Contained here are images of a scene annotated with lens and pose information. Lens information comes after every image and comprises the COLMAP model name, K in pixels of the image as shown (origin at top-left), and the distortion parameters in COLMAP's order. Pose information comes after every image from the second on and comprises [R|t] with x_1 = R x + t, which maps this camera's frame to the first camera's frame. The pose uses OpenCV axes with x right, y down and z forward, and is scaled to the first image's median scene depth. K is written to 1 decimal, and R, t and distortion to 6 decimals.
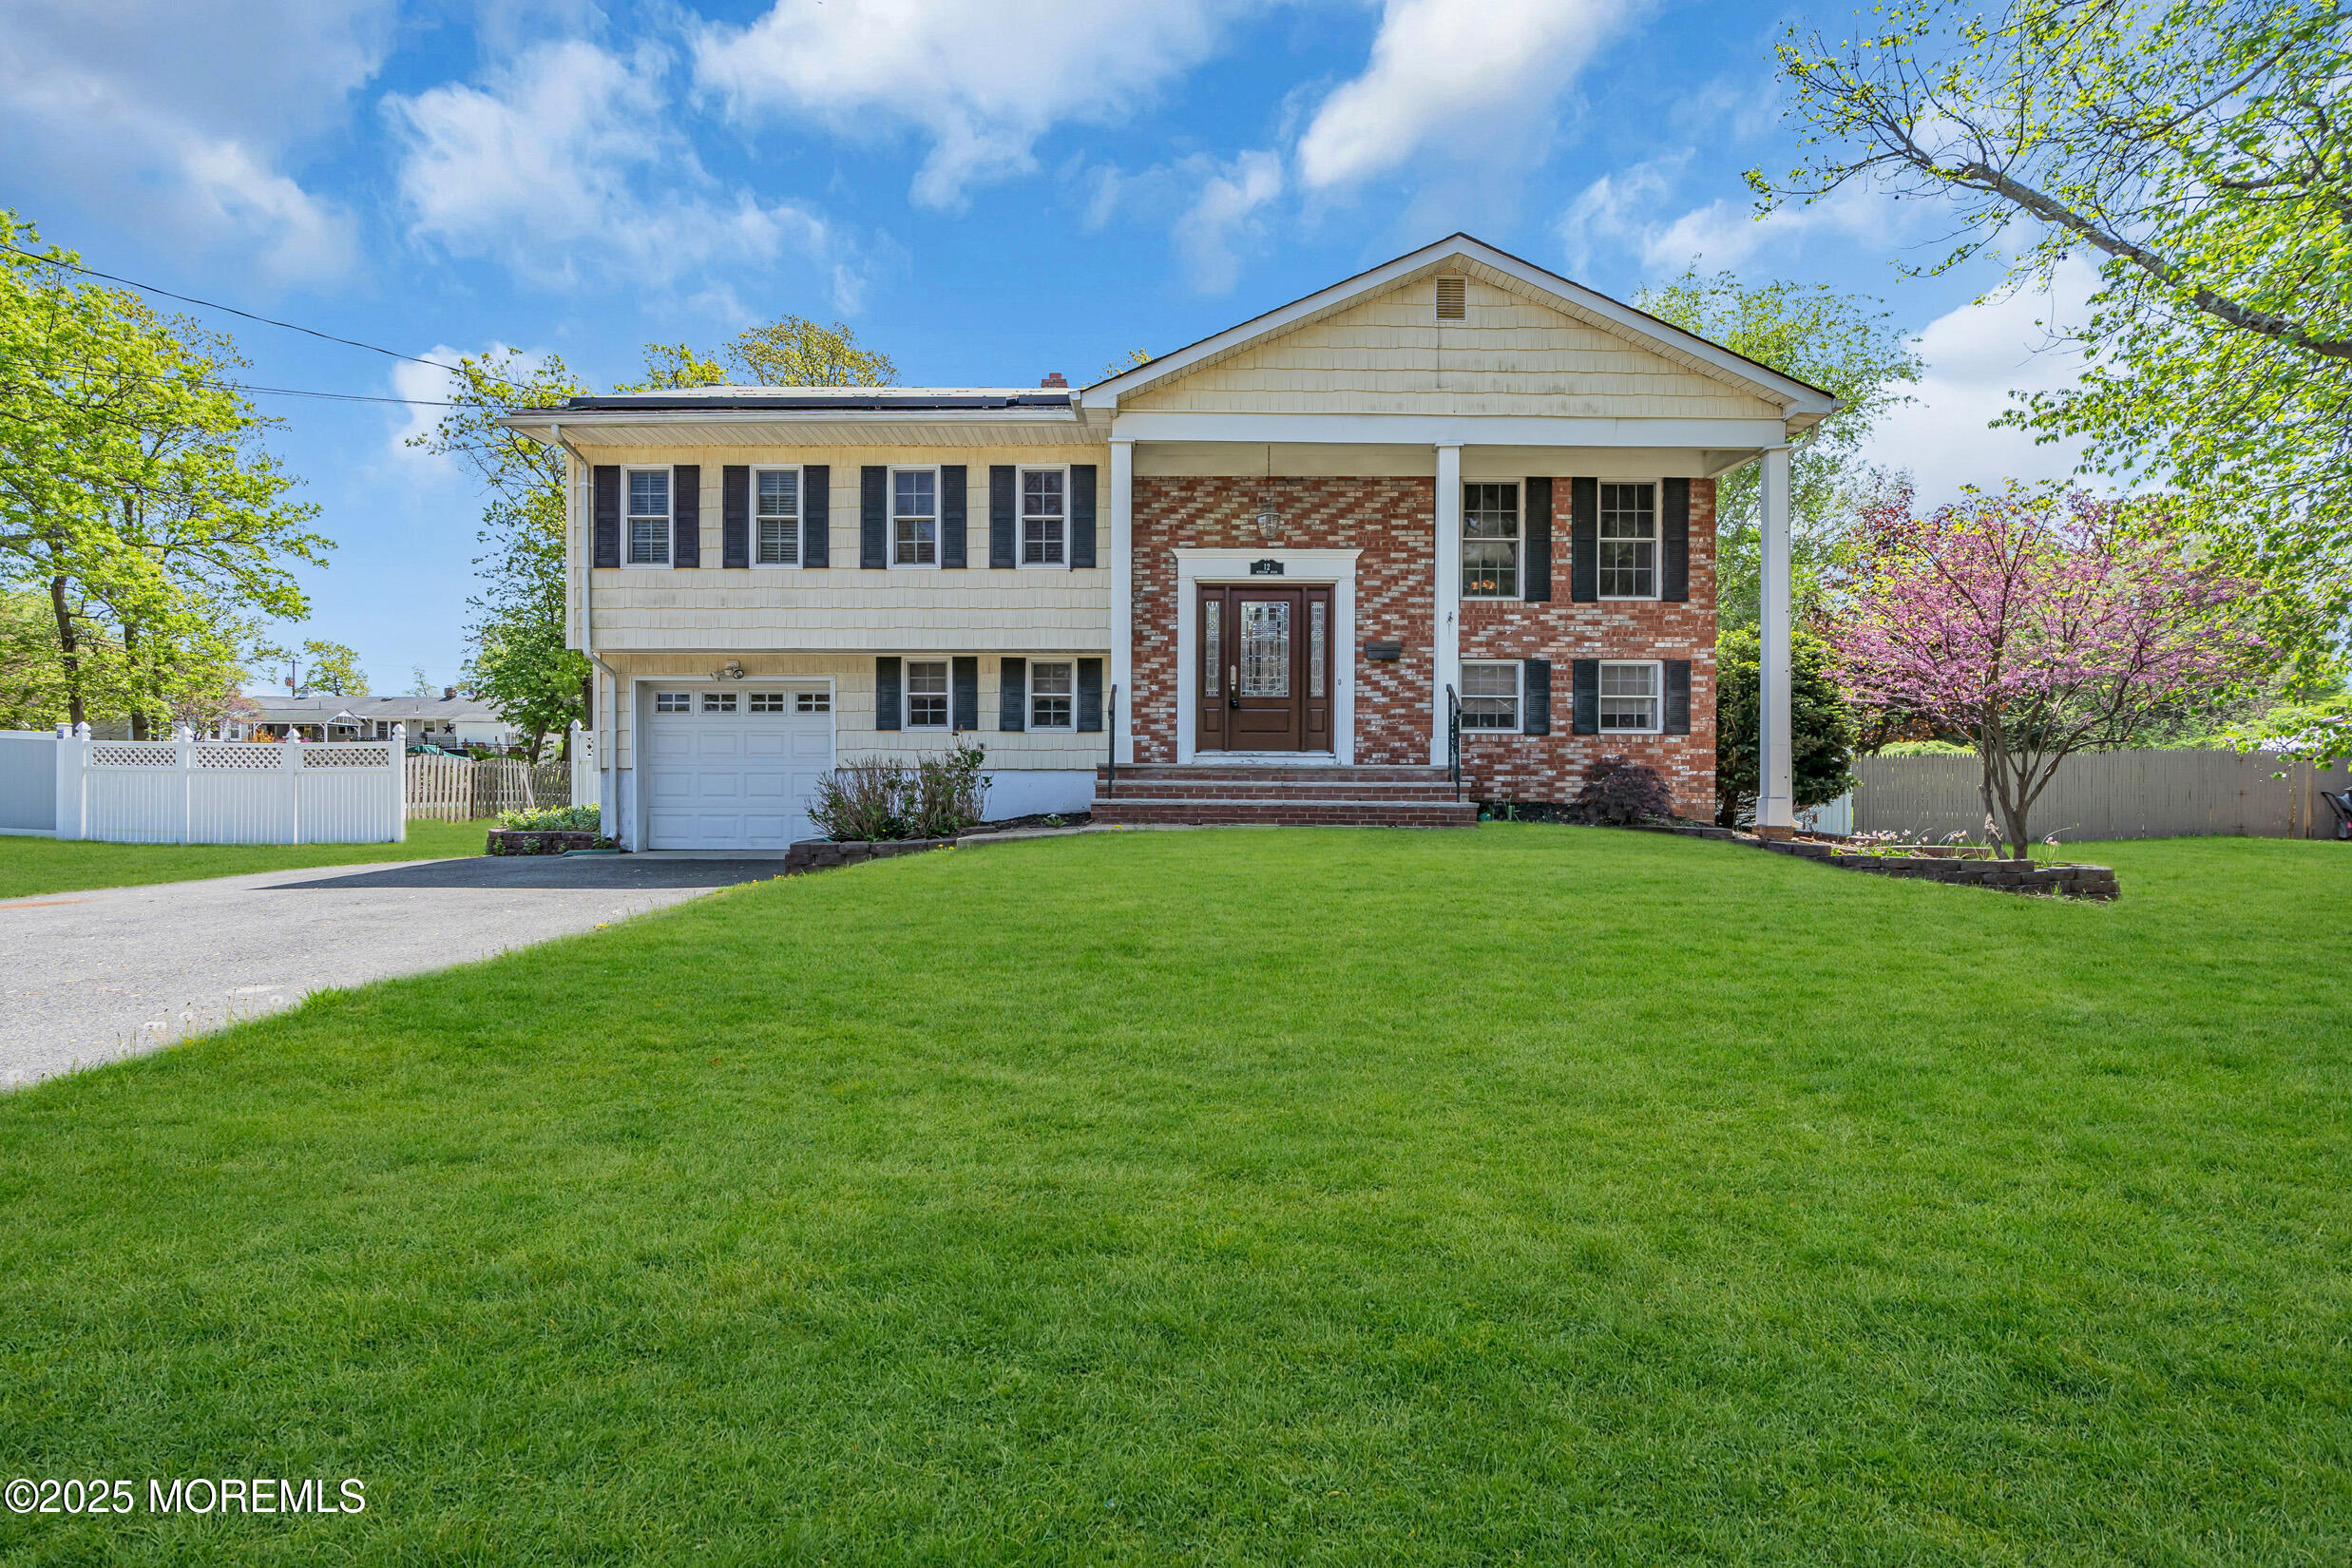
lens RADIAL K [[1111.4, 0, 1193.3], [0, 1111.4, 786.8], [0, 0, 1]] dist [0.000193, 0.000399]
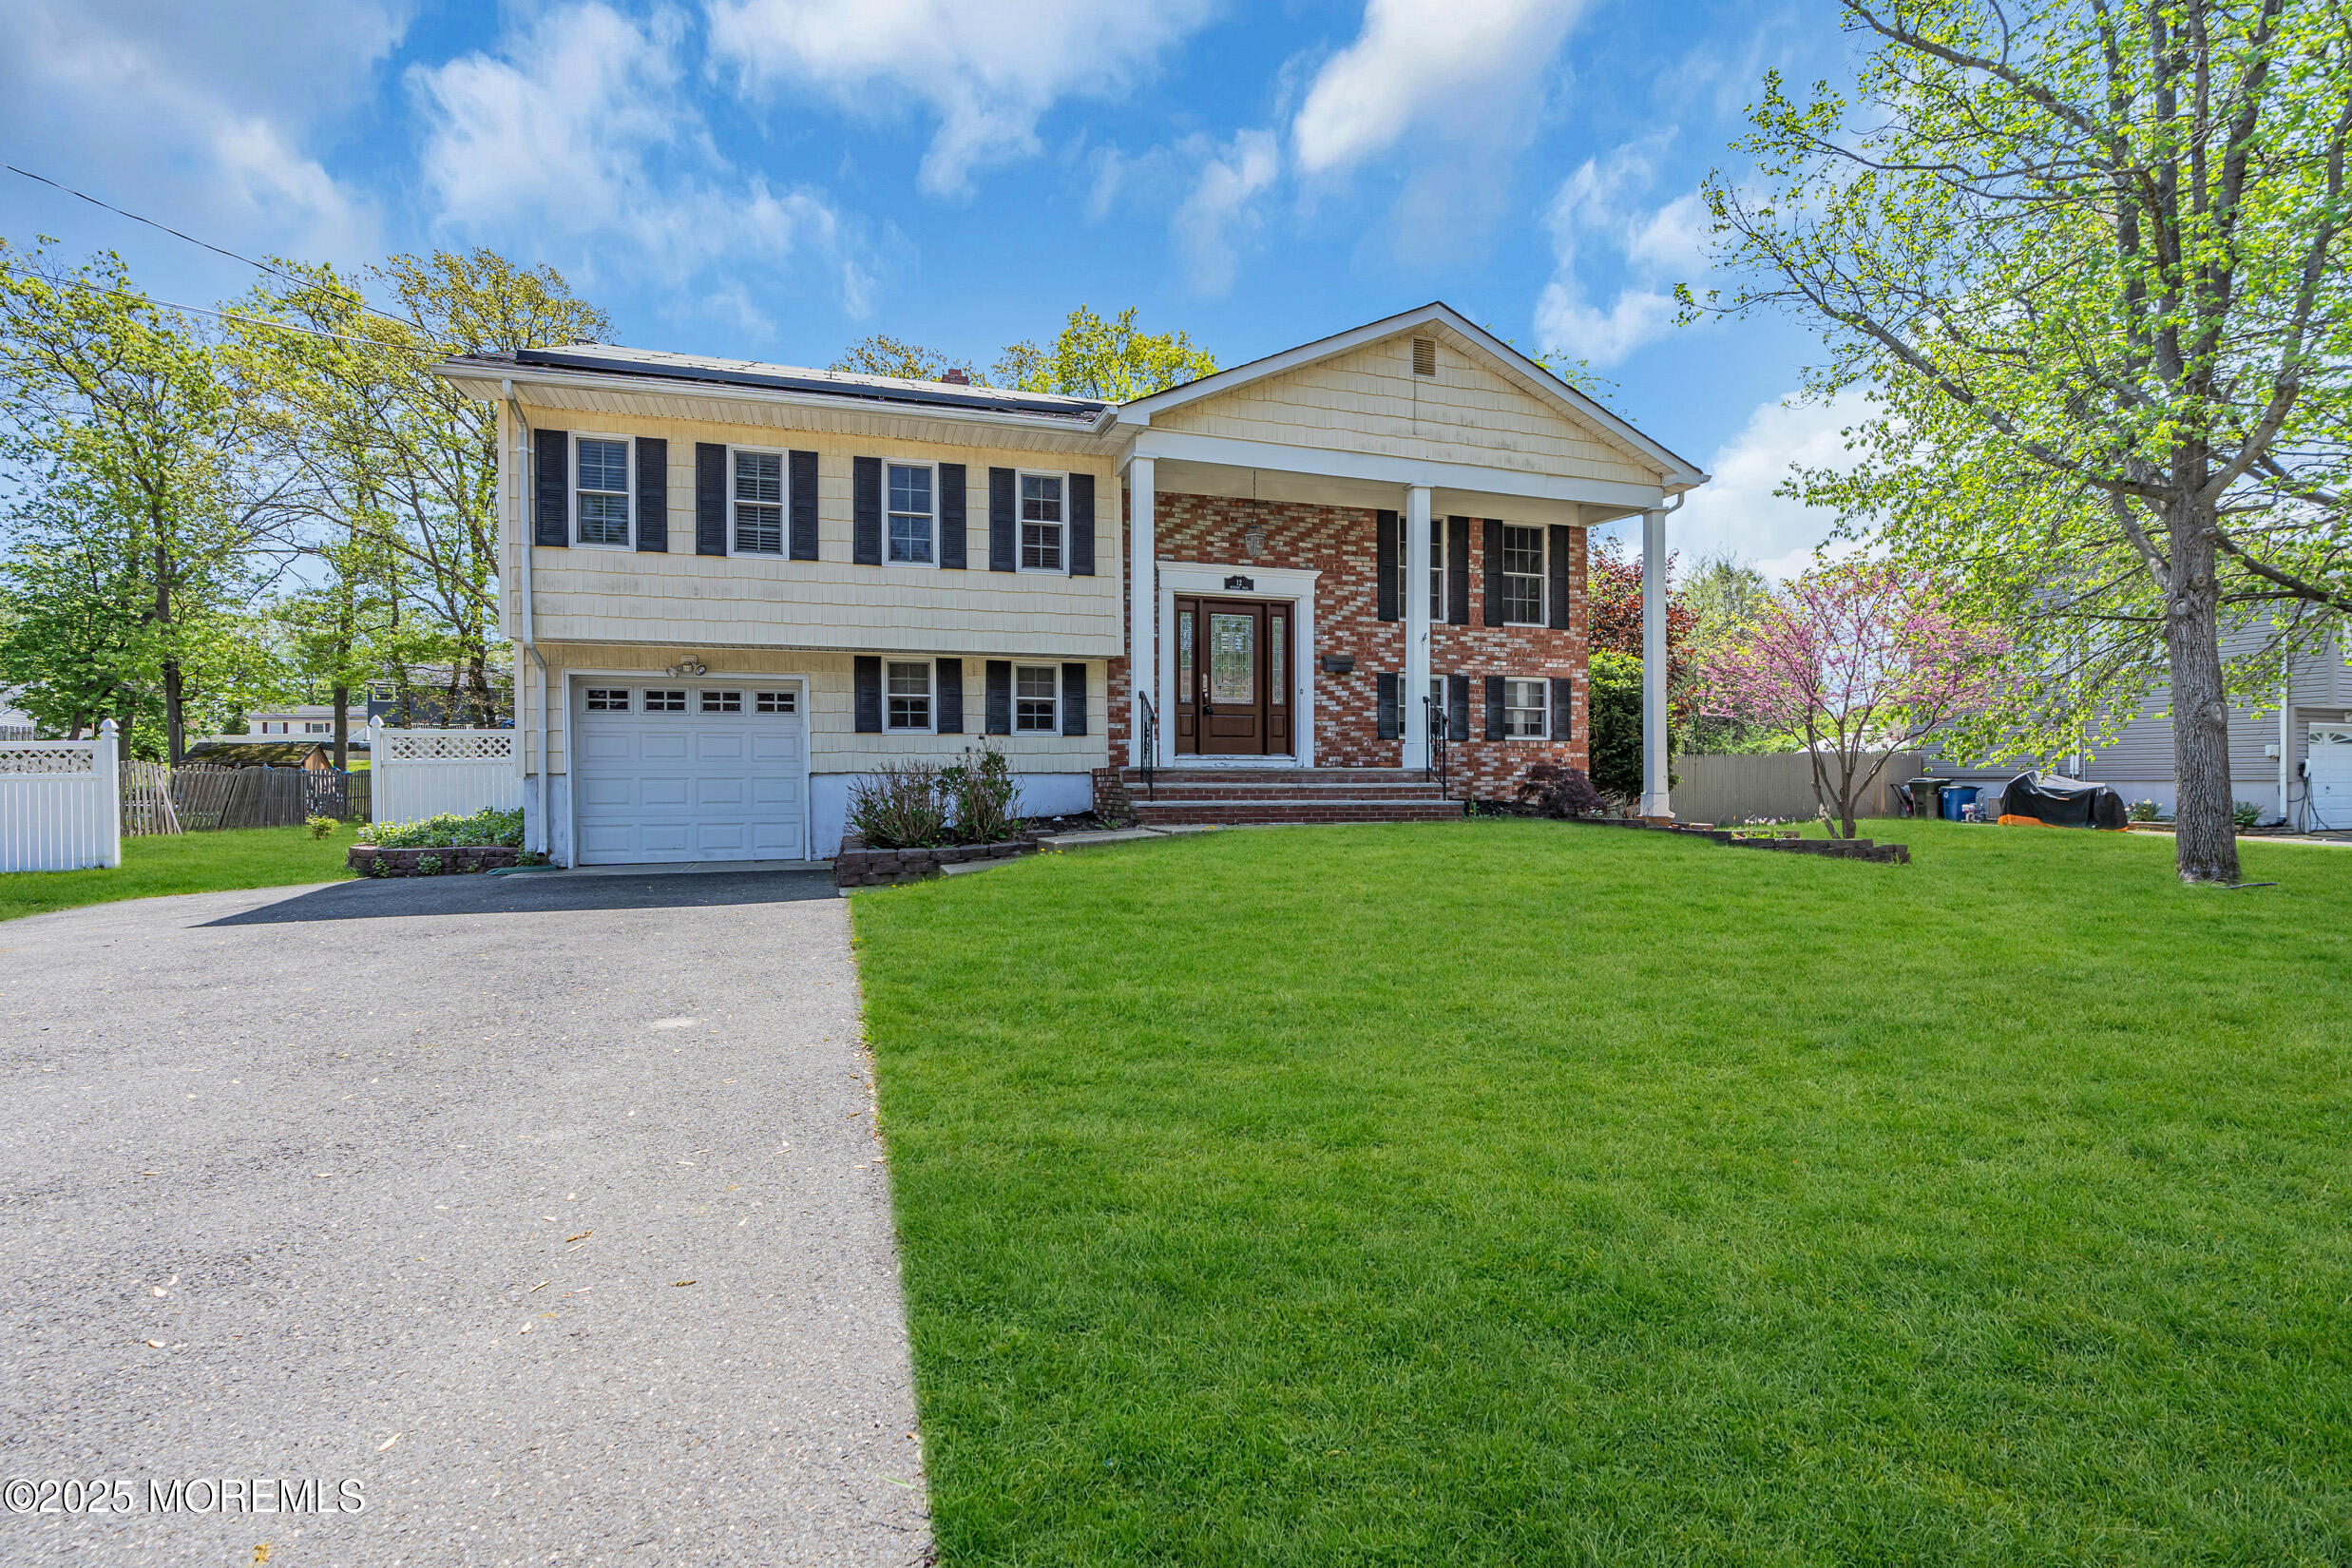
lens RADIAL K [[1111.4, 0, 1165.5], [0, 1111.4, 777.5], [0, 0, 1]] dist [0.000193, 0.000399]
pose [[0.947483, -0.005788, 0.319753, -0.344585], [0.008482, 0.999939, -0.007031, -0.003344], [-0.319692, 0.009374, 0.947475, 0.010523]]
